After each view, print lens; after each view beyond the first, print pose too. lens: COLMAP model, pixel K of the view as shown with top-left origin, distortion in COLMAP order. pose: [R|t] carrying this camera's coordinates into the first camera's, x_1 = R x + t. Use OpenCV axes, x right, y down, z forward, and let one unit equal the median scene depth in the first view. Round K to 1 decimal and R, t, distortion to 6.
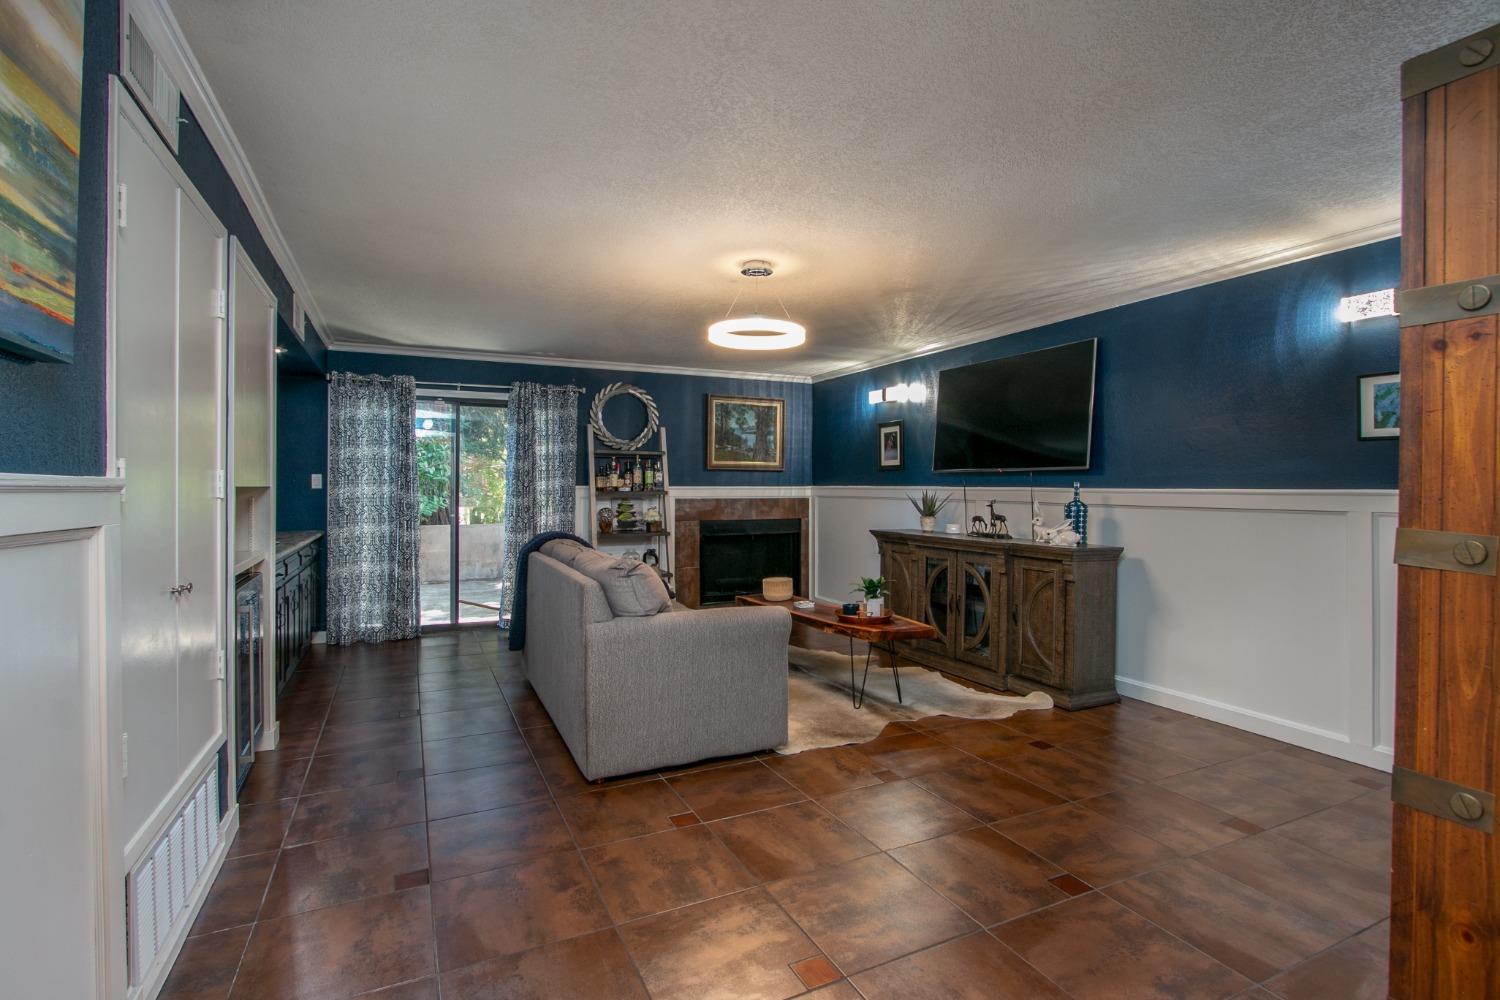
lens RADIAL K [[703.5, 0, 733.7], [0, 703.5, 490.7], [0, 0, 1]] dist [-0.003440, -0.000364]
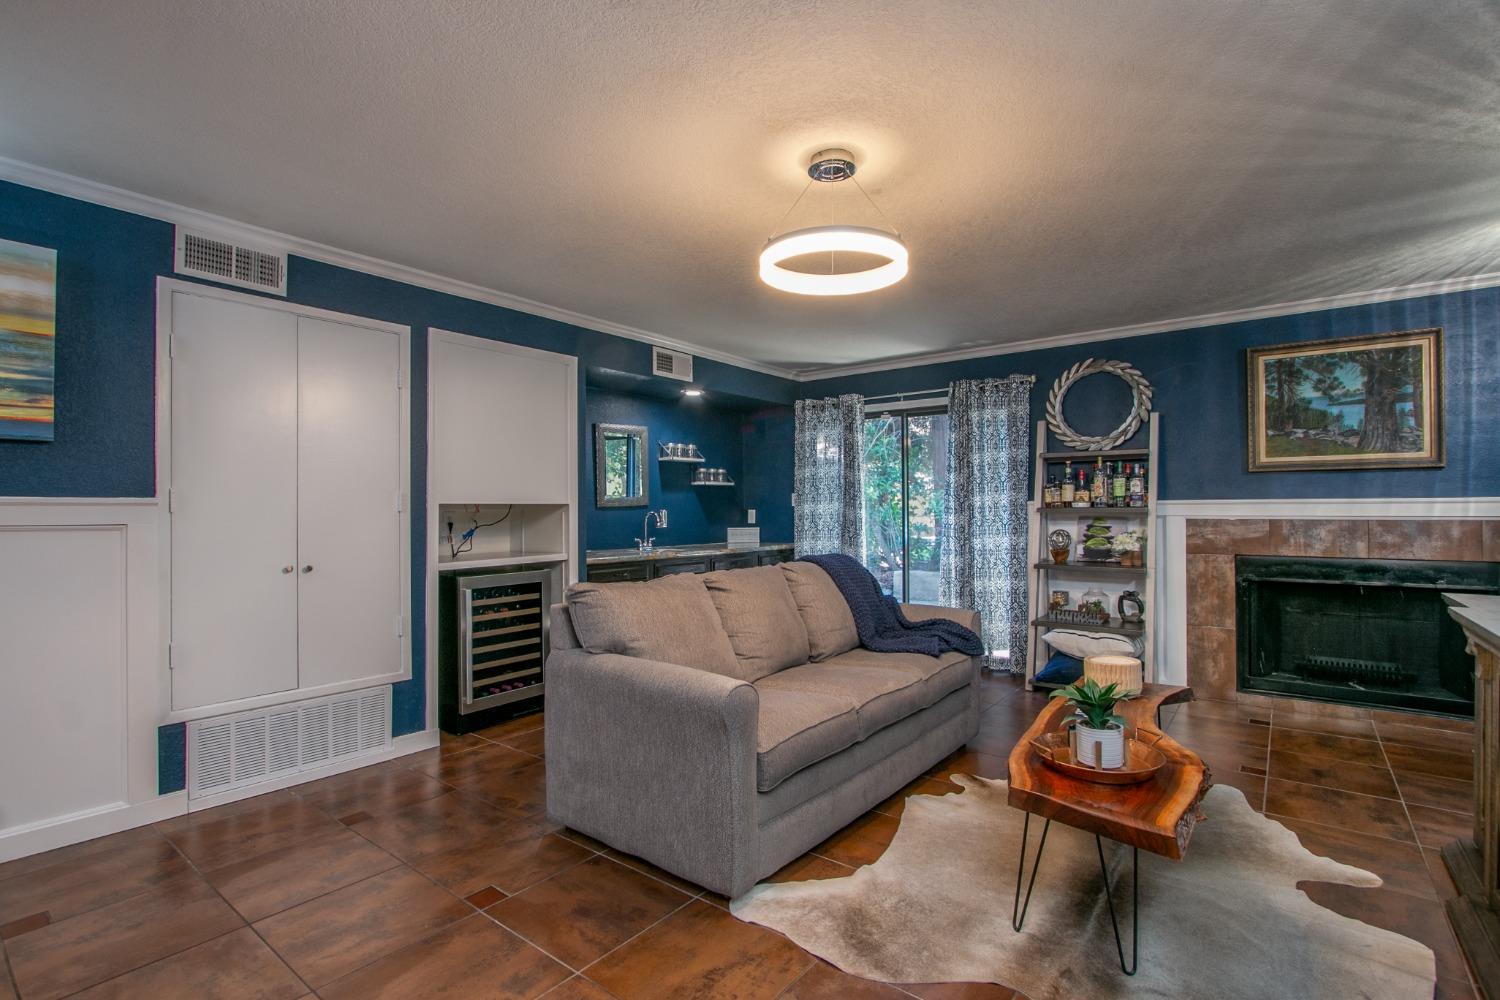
lens RADIAL K [[703.9, 0, 750.0], [0, 703.9, 500.0], [0, 0, 1]] dist [-0.014254, 0.000215]
pose [[0.456610, -0.012191, -0.889584, 0.374772], [0.000403, 0.999909, -0.013496, 0.002974], [0.889667, 0.005804, 0.456573, 0.409611]]
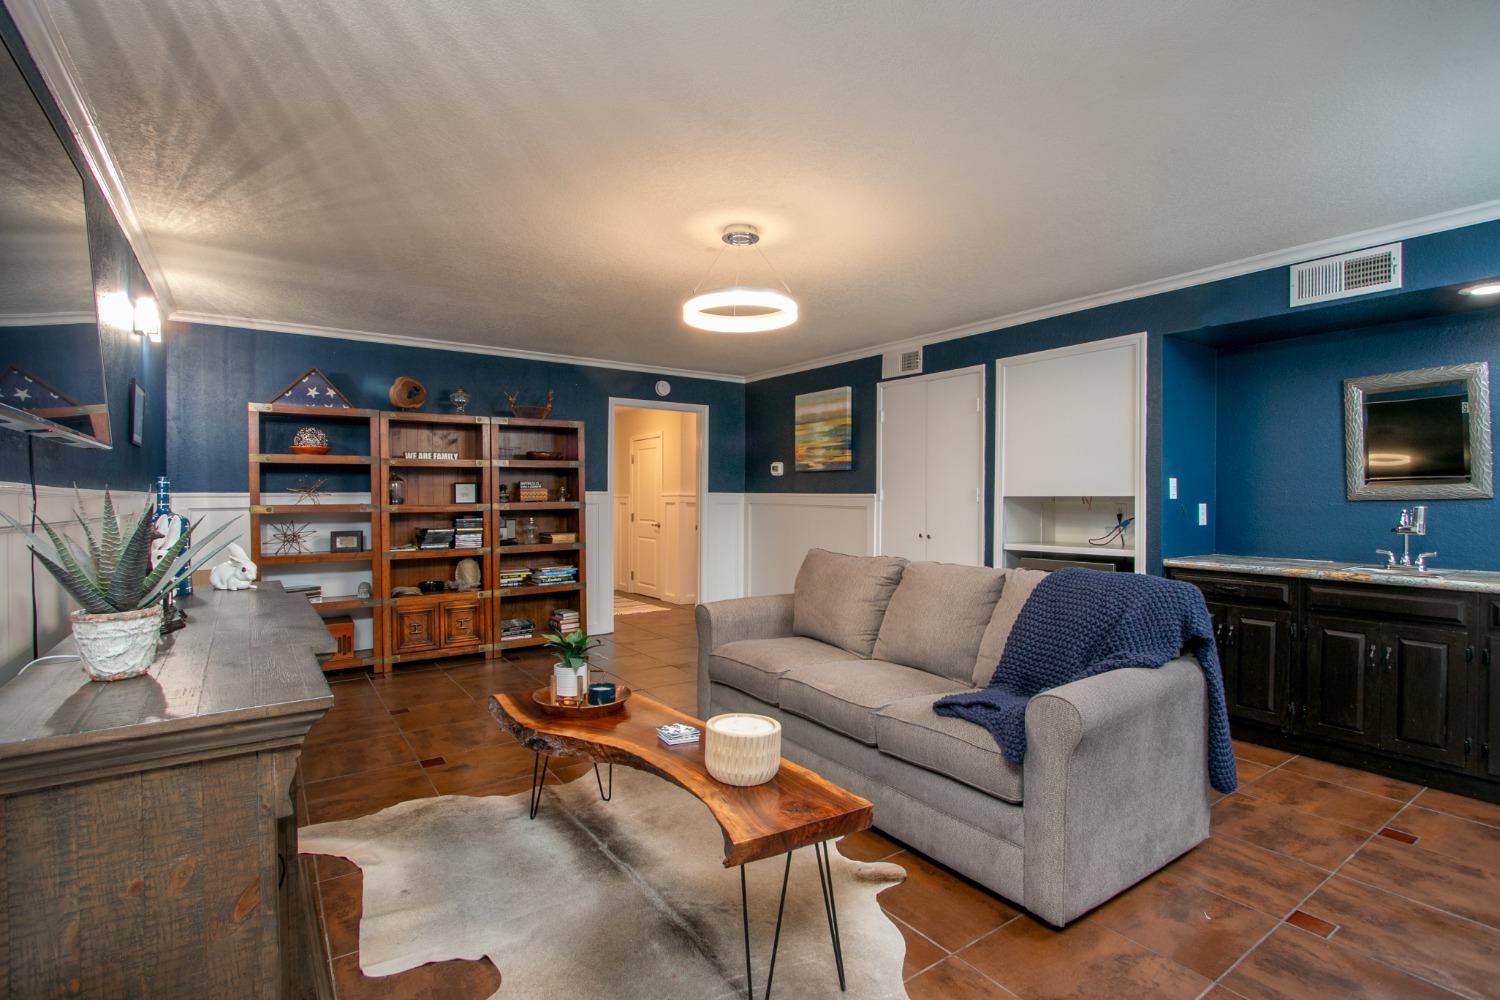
lens RADIAL K [[703.5, 0, 733.7], [0, 703.5, 490.7], [0, 0, 1]] dist [-0.003440, -0.000364]
pose [[-0.987326, -0.007721, -0.158517, 0.112265], [-0.006552, 0.999947, -0.007896, -0.000694], [0.158570, -0.006757, -0.987325, 1.195980]]
